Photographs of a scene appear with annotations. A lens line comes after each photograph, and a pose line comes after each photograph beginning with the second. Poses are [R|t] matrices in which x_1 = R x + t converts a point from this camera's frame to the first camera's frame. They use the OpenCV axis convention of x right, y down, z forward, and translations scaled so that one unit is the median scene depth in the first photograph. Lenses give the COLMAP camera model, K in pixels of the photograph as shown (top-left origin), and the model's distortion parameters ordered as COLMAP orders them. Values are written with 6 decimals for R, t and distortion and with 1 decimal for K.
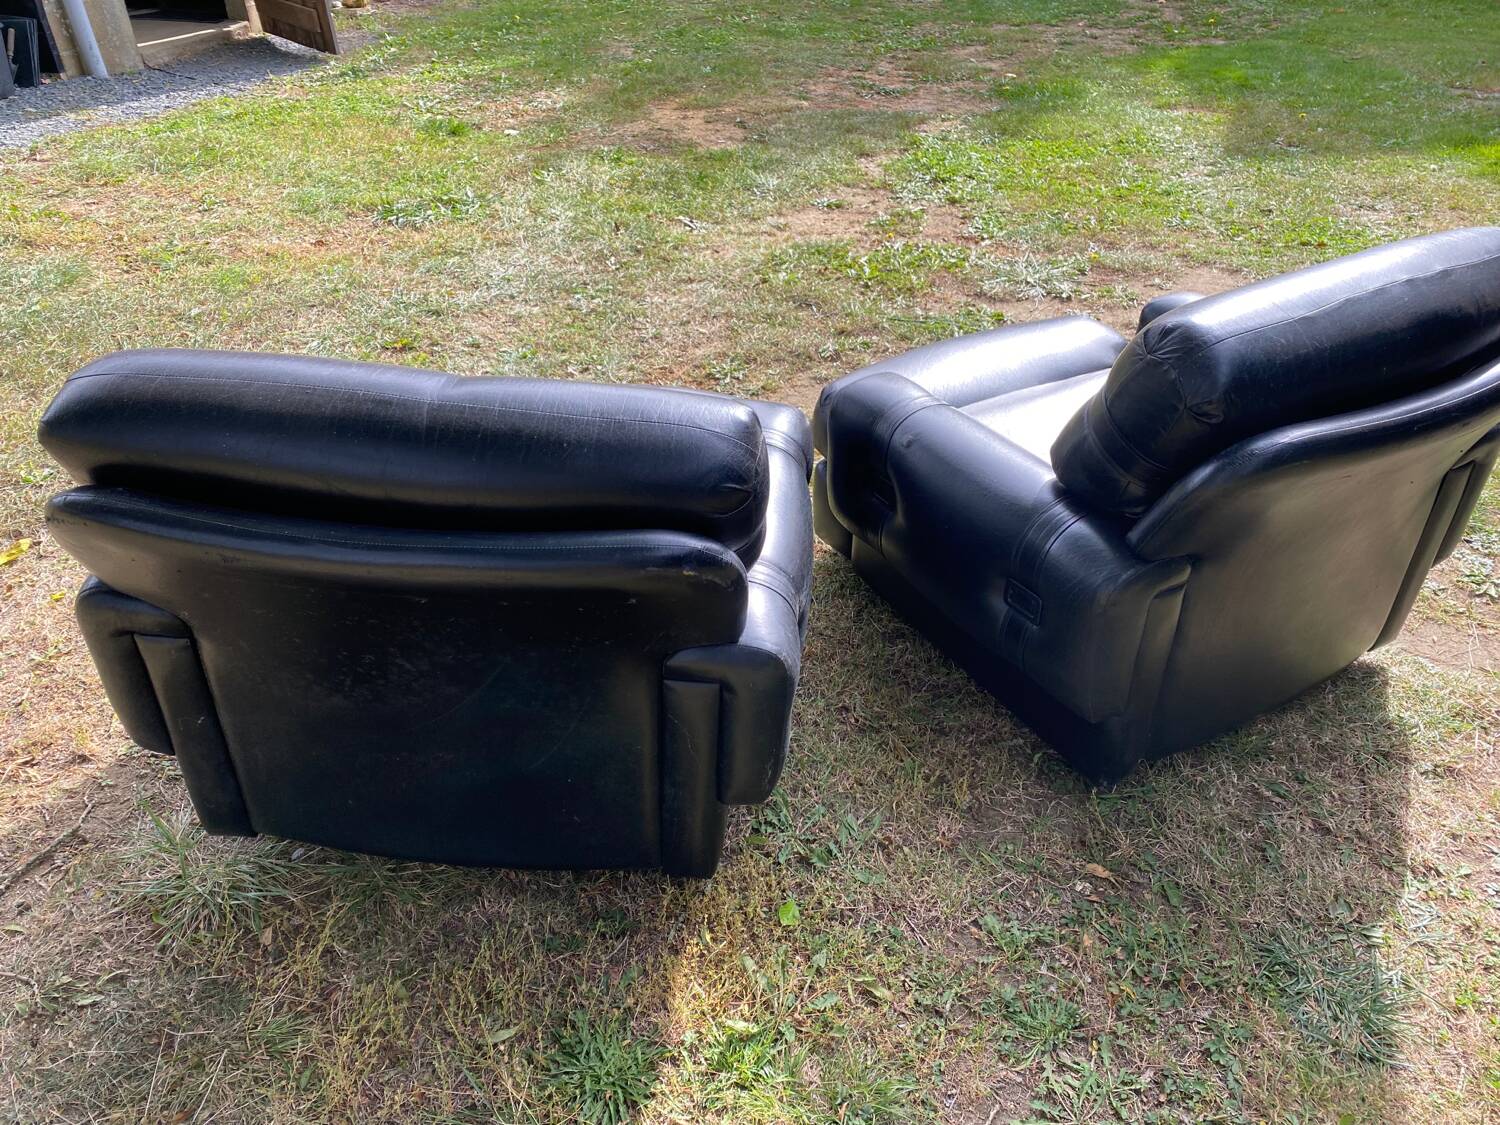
lens RADIAL K [[1126.4, 0, 762.1], [0, 1126.4, 555.9], [0, 0, 1]] dist [0.000950, 0.004416]
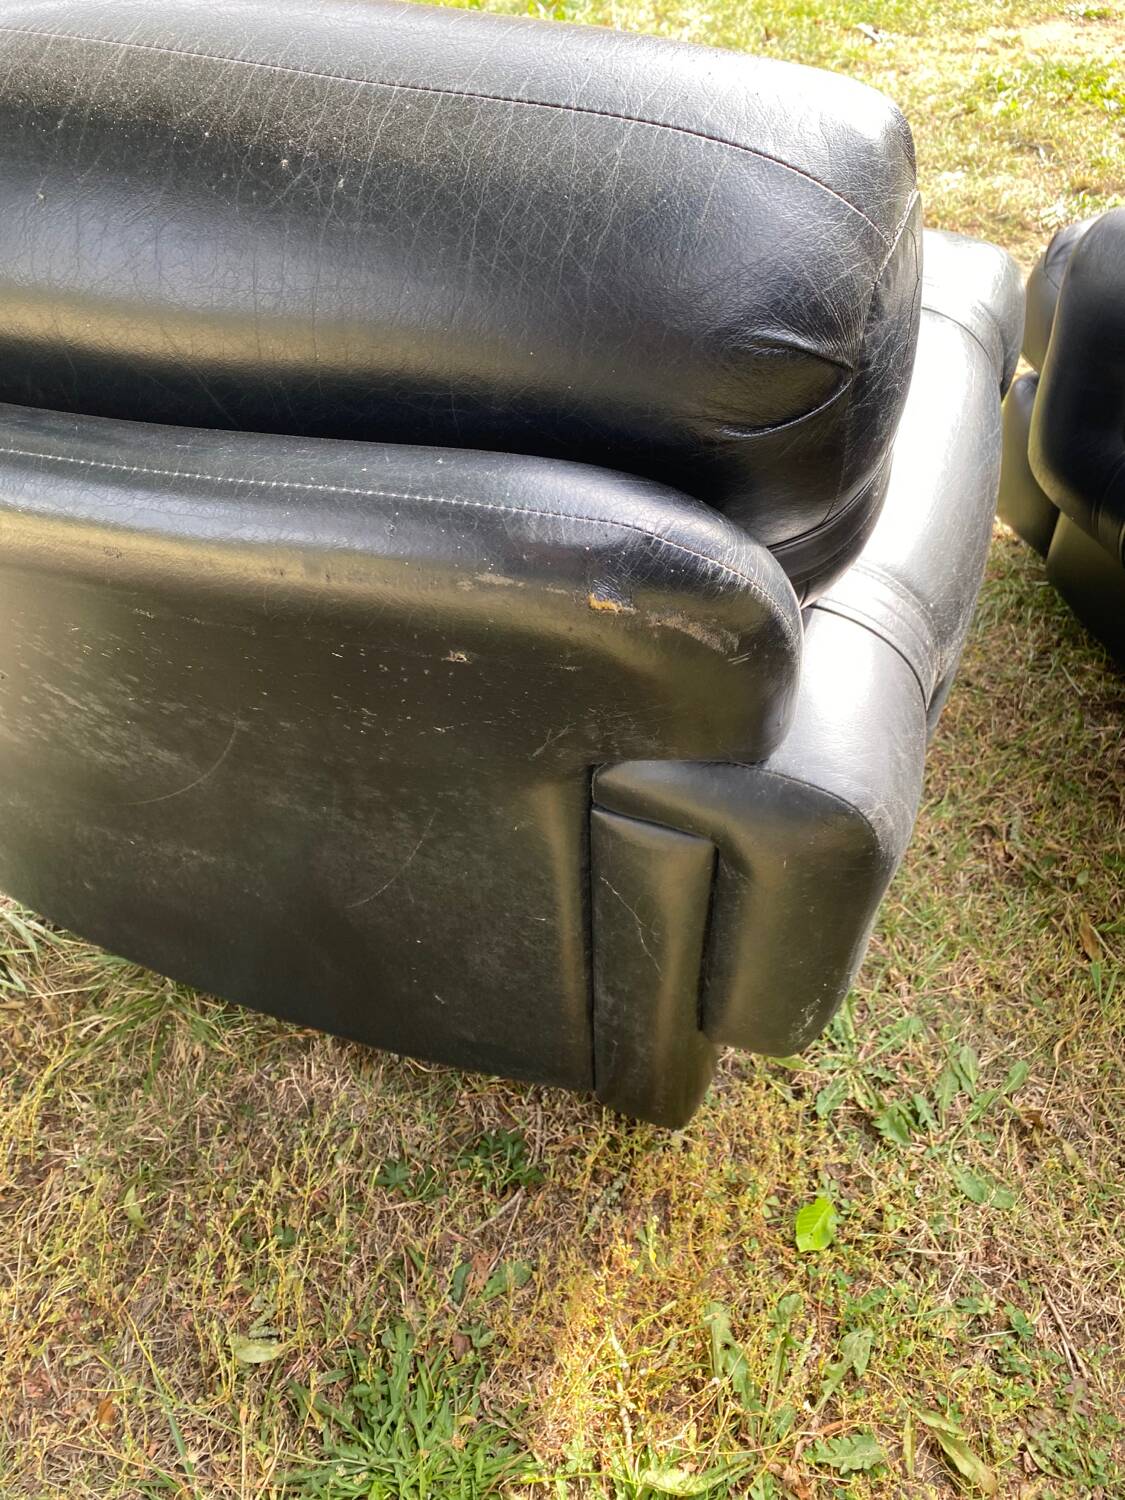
lens RADIAL K [[1126.4, 0, 564.8], [0, 1126.4, 736.0], [0, 0, 1]] dist [0.000950, 0.004416]
pose [[0.953062, 0.162034, -0.255769, 0.009511], [-0.105325, 0.969416, 0.221673, -0.013392], [0.283865, -0.184329, 0.940980, 0.499408]]
